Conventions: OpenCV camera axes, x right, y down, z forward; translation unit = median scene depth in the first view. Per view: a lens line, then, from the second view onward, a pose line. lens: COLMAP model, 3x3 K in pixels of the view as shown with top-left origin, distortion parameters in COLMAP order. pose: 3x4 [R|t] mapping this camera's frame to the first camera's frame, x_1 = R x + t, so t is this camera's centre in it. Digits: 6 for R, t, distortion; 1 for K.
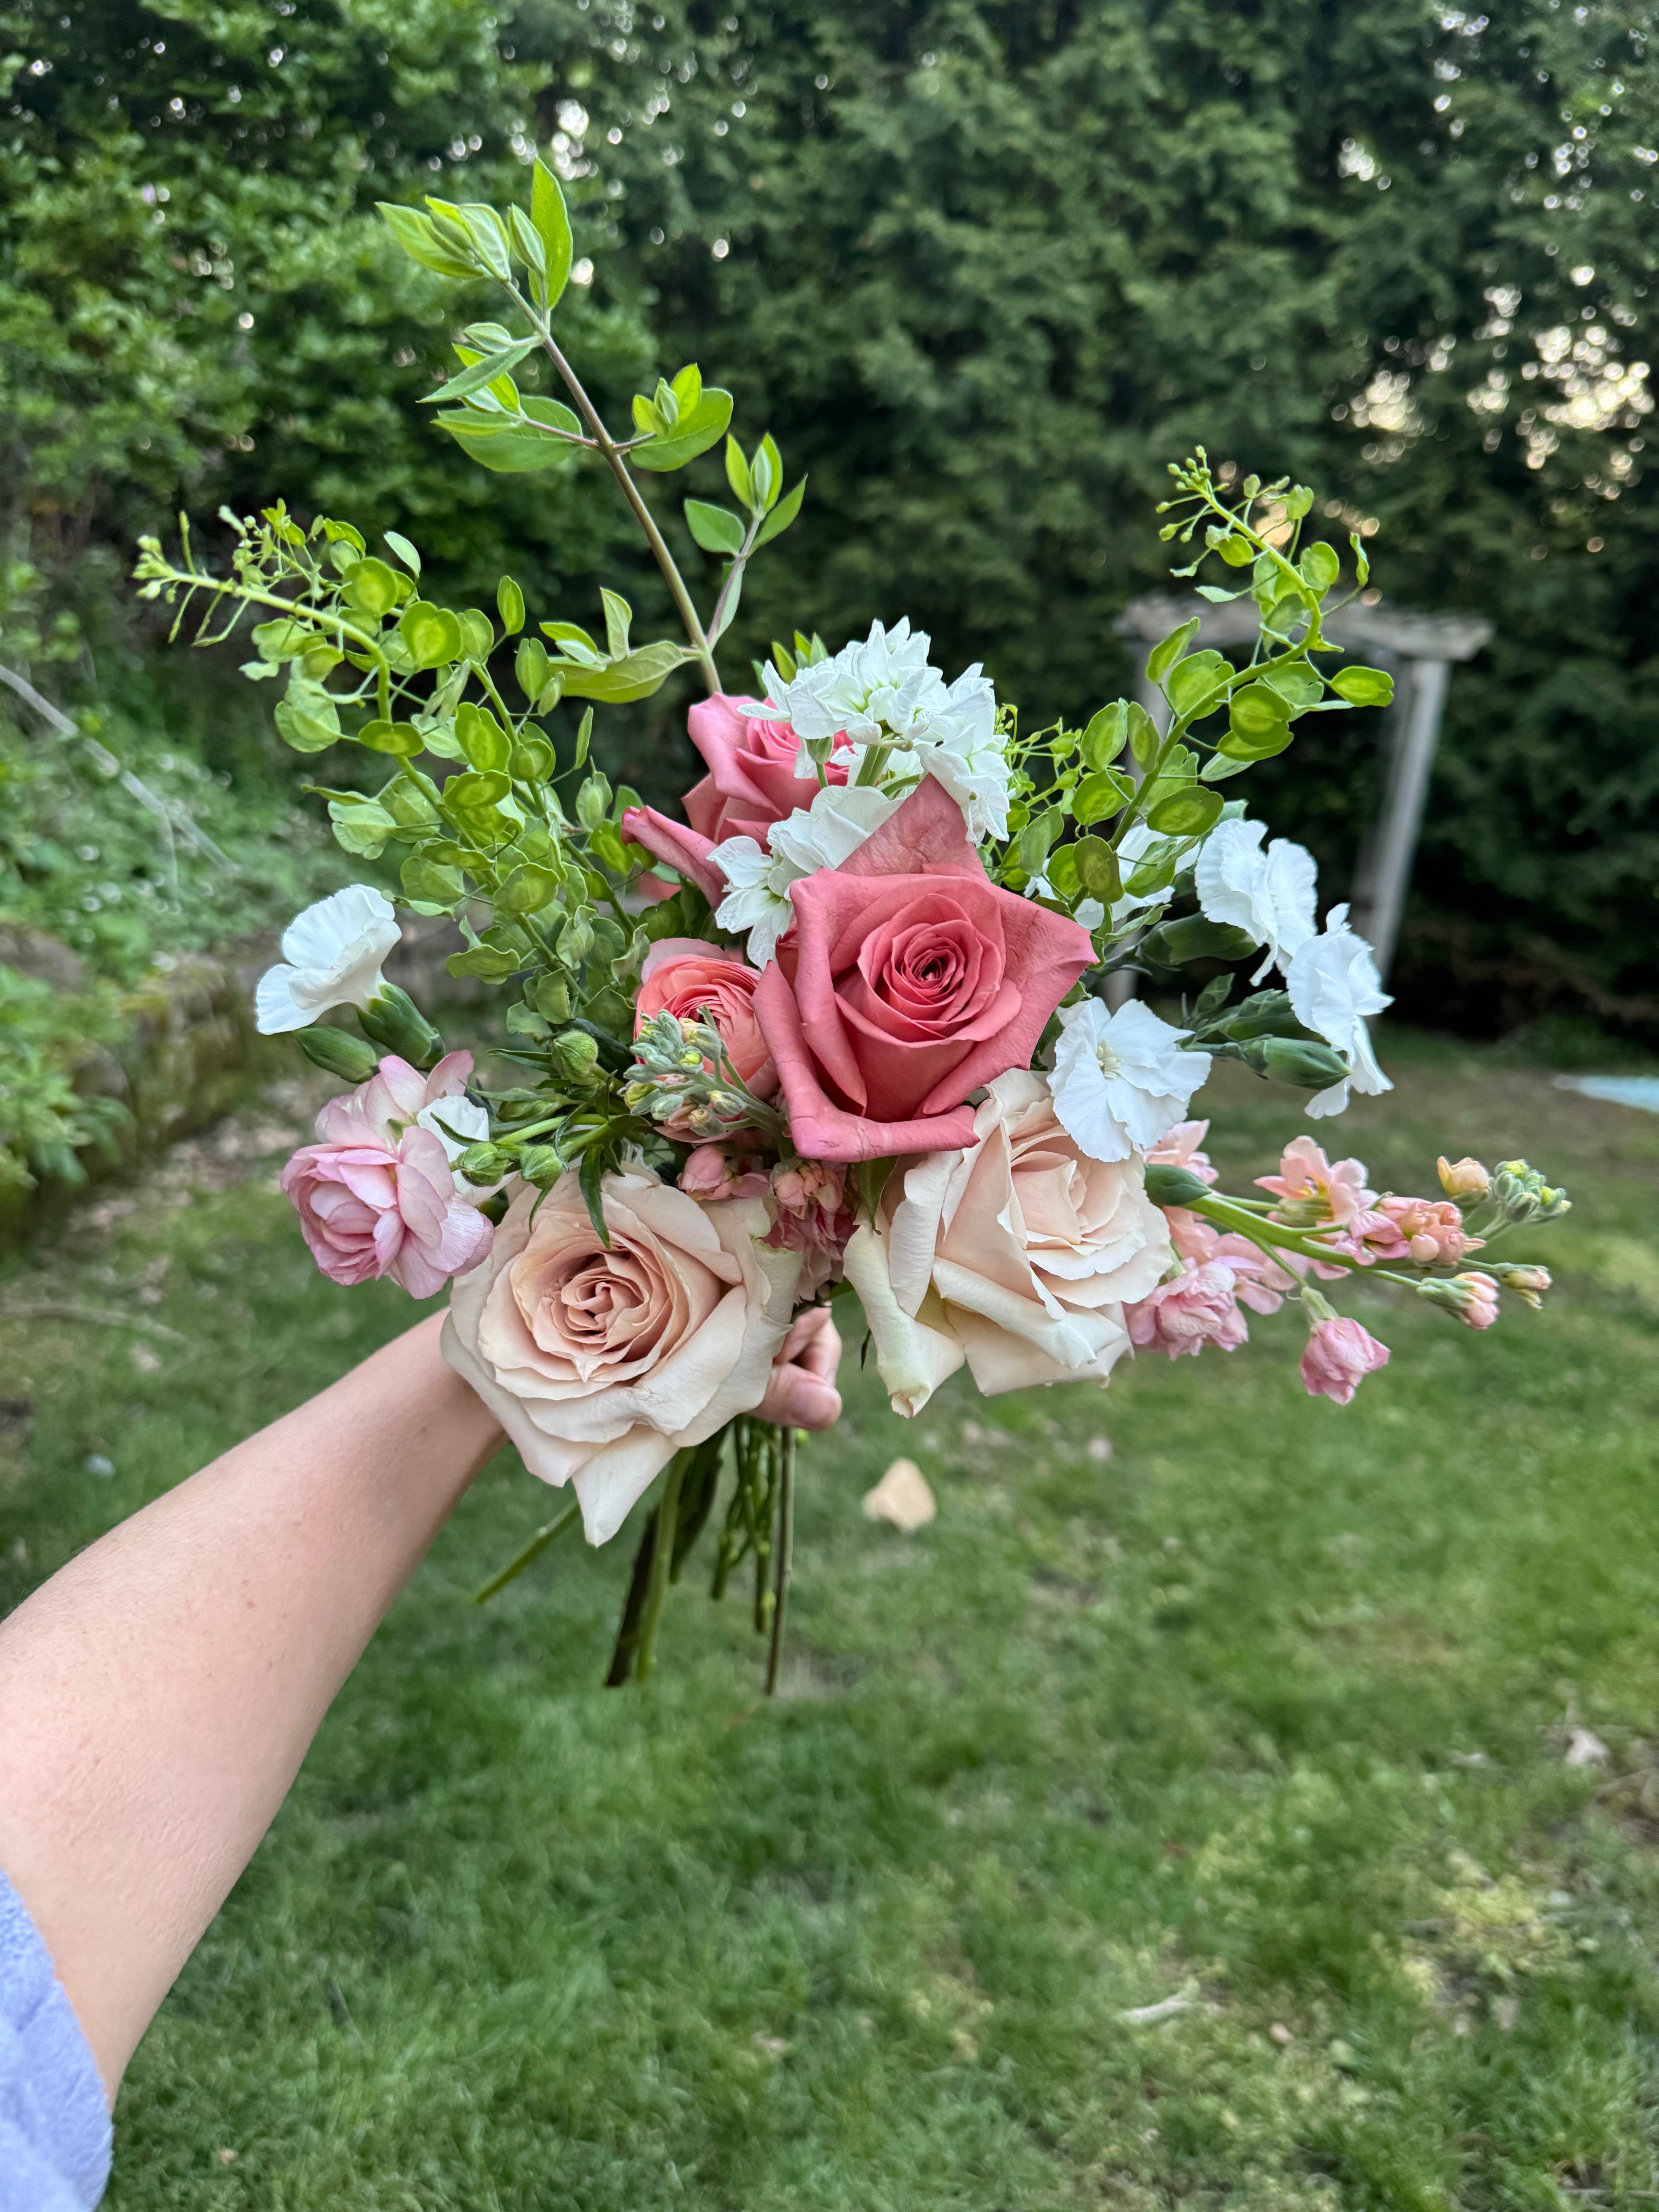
lens RADIAL K [[1662.3, 0, 814.4], [0, 1662.3, 1115.9], [0, 0, 1]] dist [-0.017604, 0.013275]
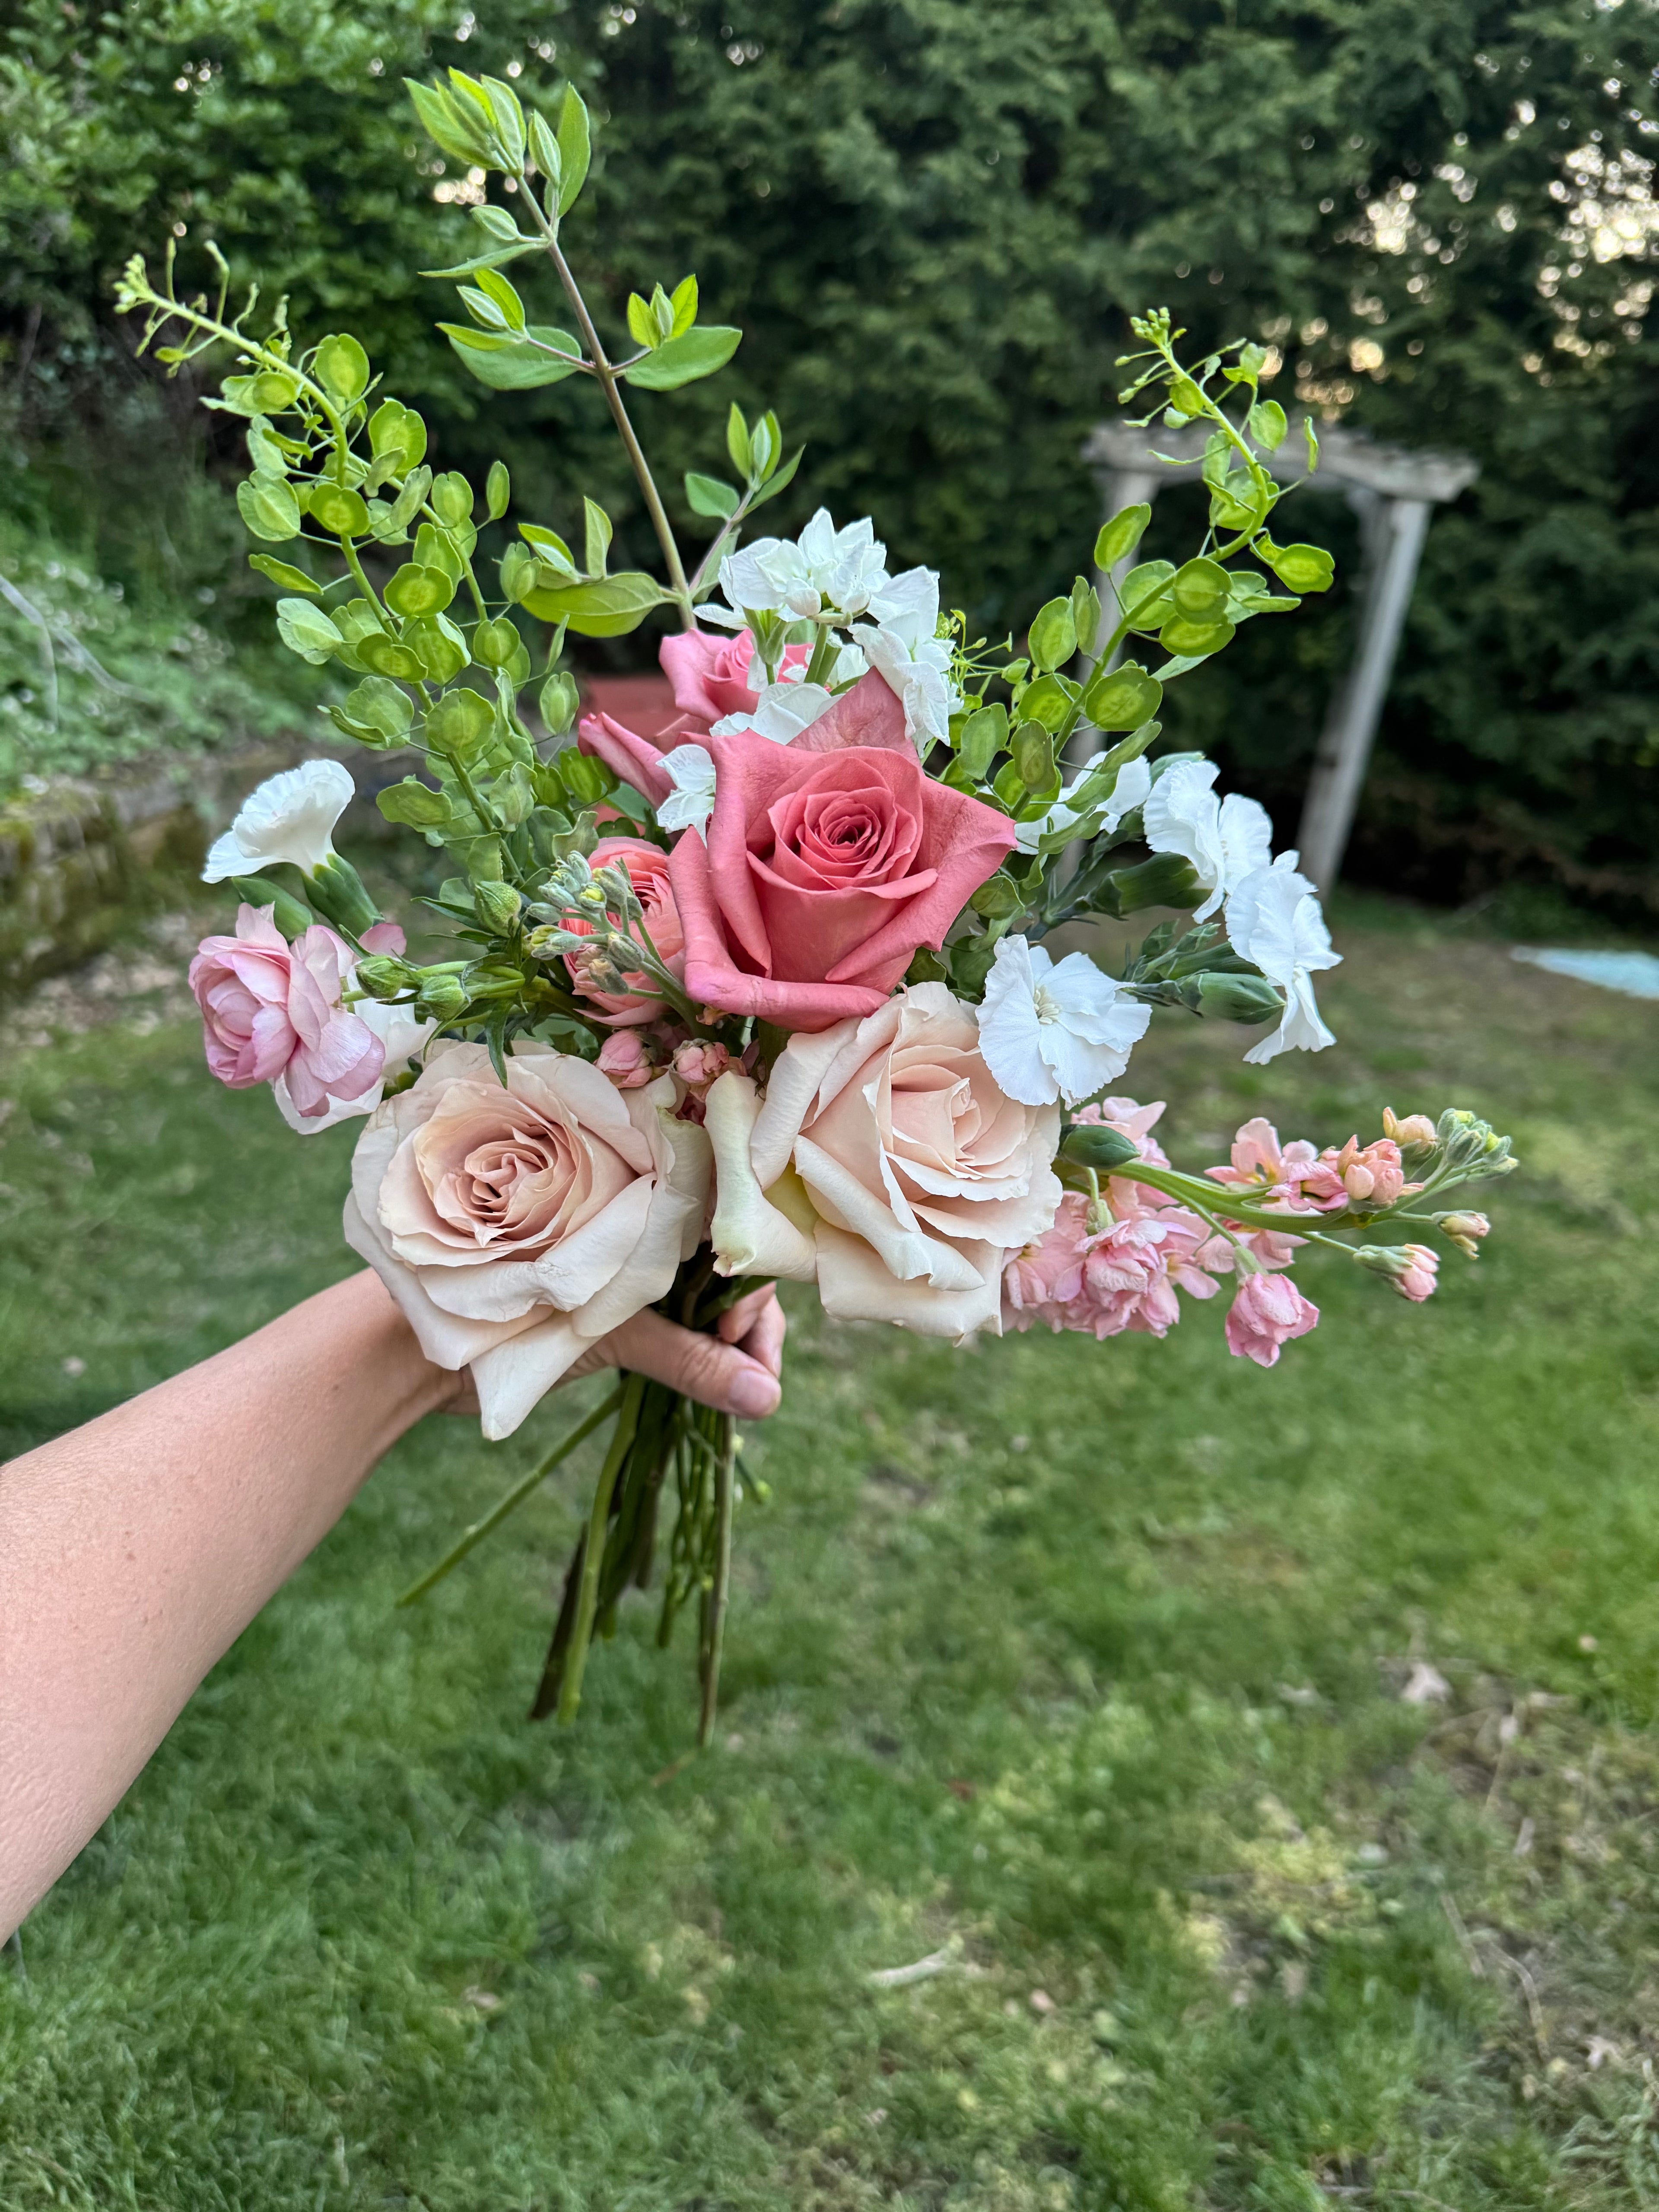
lens RADIAL K [[1657.4, 0, 803.0], [0, 1657.4, 1108.6], [0, 0, 1]] dist [0.004493, -0.009716]
pose [[0.999559, 0.029309, 0.004672, 0.109542], [-0.029609, 0.995597, 0.088943, -0.015921], [-0.002045, -0.089043, 0.996026, 0.104511]]
